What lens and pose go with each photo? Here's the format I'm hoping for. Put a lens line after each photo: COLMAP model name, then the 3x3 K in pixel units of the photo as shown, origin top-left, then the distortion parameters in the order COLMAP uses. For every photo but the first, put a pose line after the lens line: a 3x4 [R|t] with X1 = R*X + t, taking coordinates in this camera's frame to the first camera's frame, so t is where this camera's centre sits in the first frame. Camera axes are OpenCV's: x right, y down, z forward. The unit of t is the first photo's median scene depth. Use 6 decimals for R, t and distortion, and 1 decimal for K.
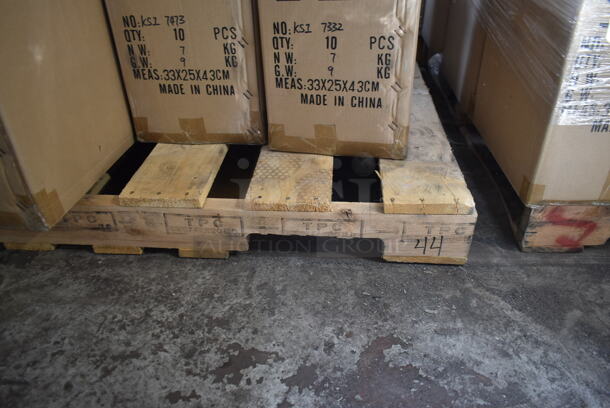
lens RADIAL K [[472.9, 0, 305.9], [0, 472.9, 206.1], [0, 0, 1]] dist [-0.027199, 0.026403]
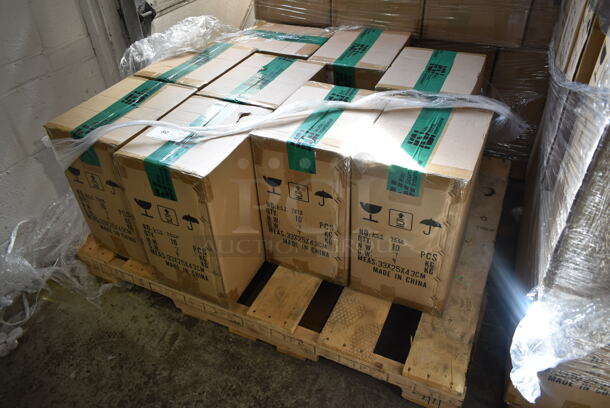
lens RADIAL K [[472.9, 0, 307.7], [0, 472.9, 205.9], [0, 0, 1]] dist [-0.027199, 0.026403]
pose [[0.936017, 0.207757, -0.284092, 0.182237], [-0.172779, 0.974471, 0.143368, -0.624022], [0.306625, -0.085110, 0.948018, -0.435113]]
